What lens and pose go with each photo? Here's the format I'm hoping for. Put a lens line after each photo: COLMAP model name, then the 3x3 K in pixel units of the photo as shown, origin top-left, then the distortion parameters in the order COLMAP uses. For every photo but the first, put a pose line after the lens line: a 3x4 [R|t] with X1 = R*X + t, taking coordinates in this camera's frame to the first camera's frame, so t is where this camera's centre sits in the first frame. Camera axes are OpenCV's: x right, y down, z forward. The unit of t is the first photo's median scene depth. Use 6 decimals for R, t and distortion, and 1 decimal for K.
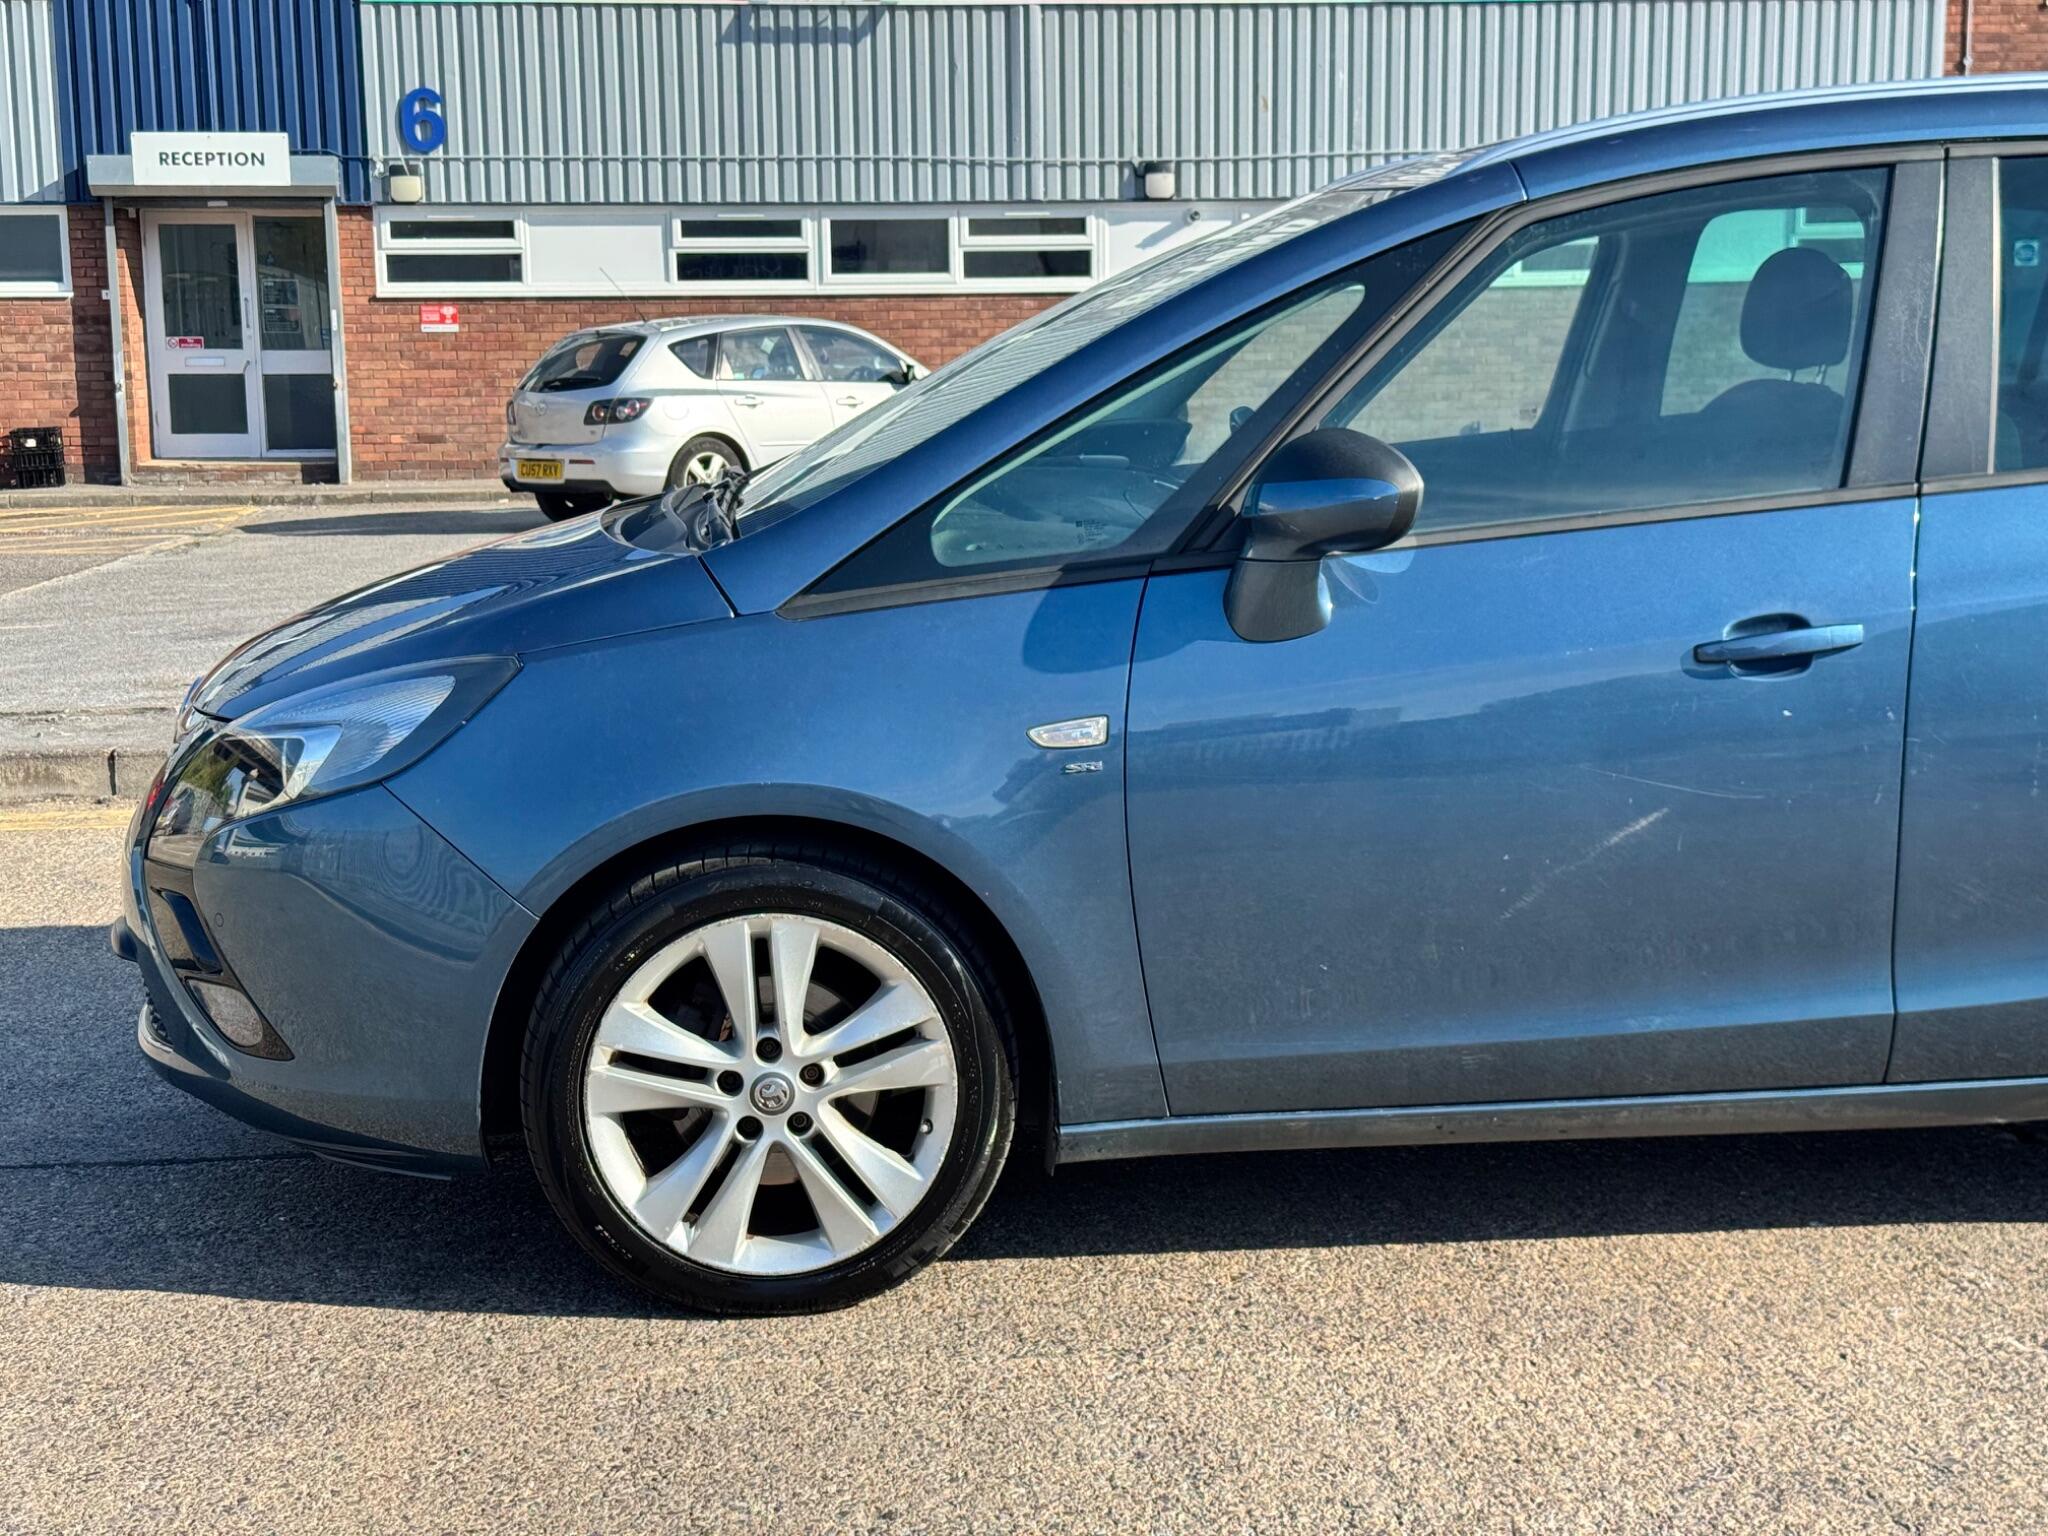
lens RADIAL K [[2871.4, 0, 1032.8], [0, 2871.4, 786.5], [0, 0, 1]] dist [0.095110, 0.000000]
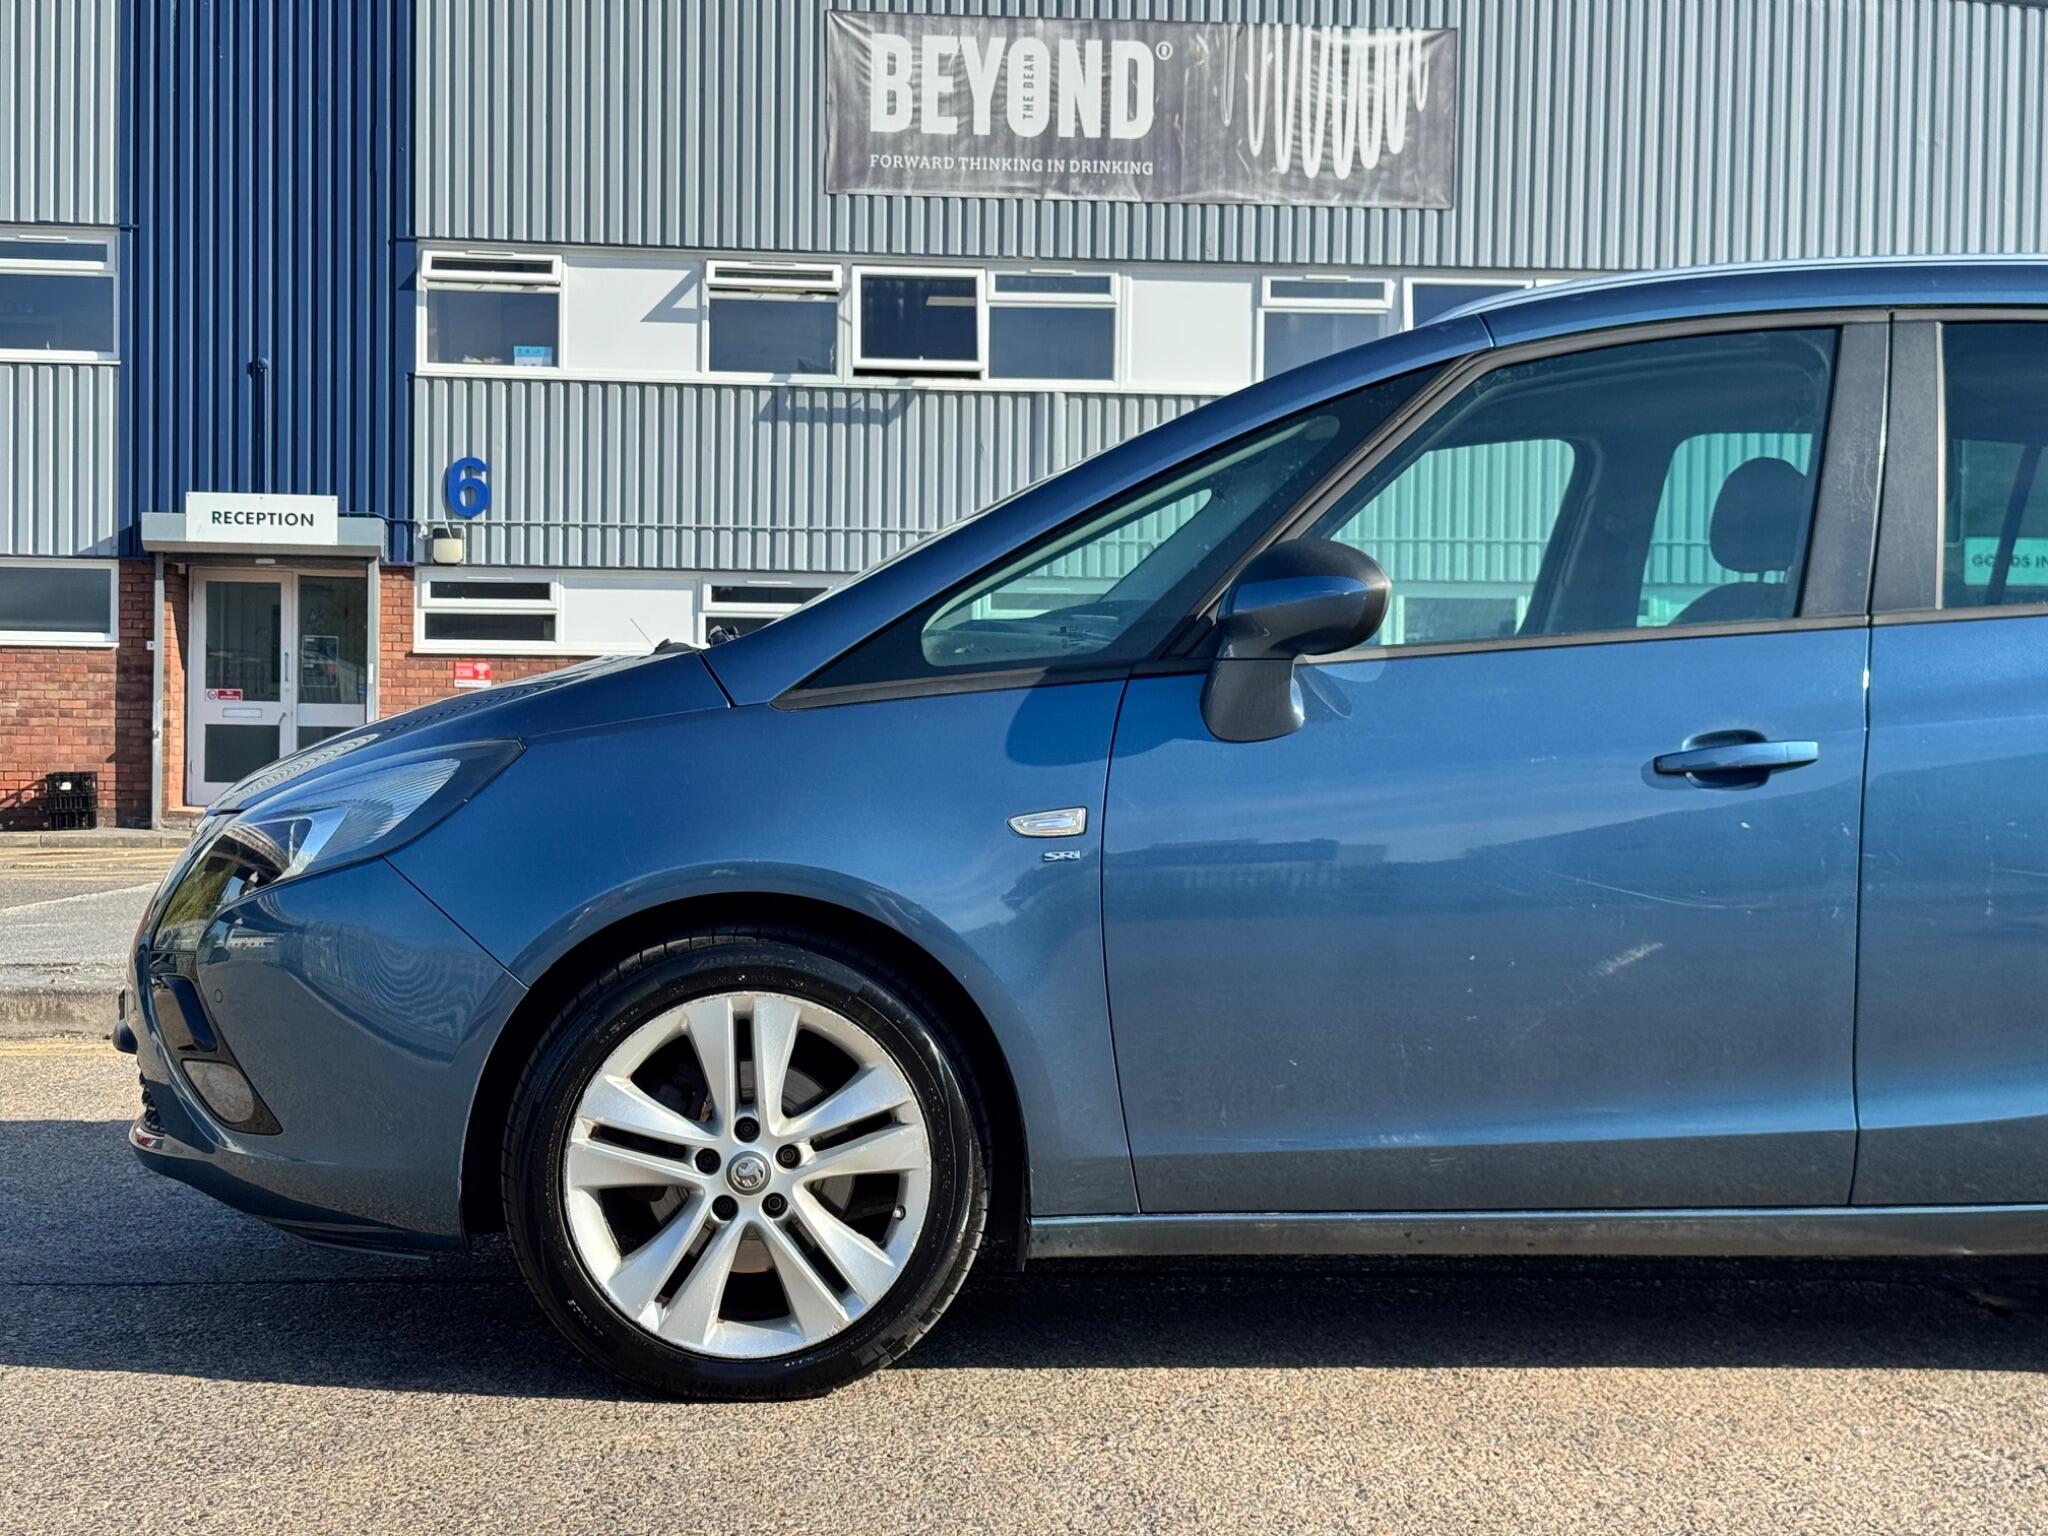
lens RADIAL K [[2871.4, 0, 1012.9], [0, 2871.4, 781.7], [0, 0, 1]] dist [0.095110, 0.000000]
pose [[0.999606, 0.023916, -0.014703, 0.013973], [-0.025795, 0.989122, -0.144820, 0.111190], [0.011079, 0.145143, 0.989349, -0.024598]]
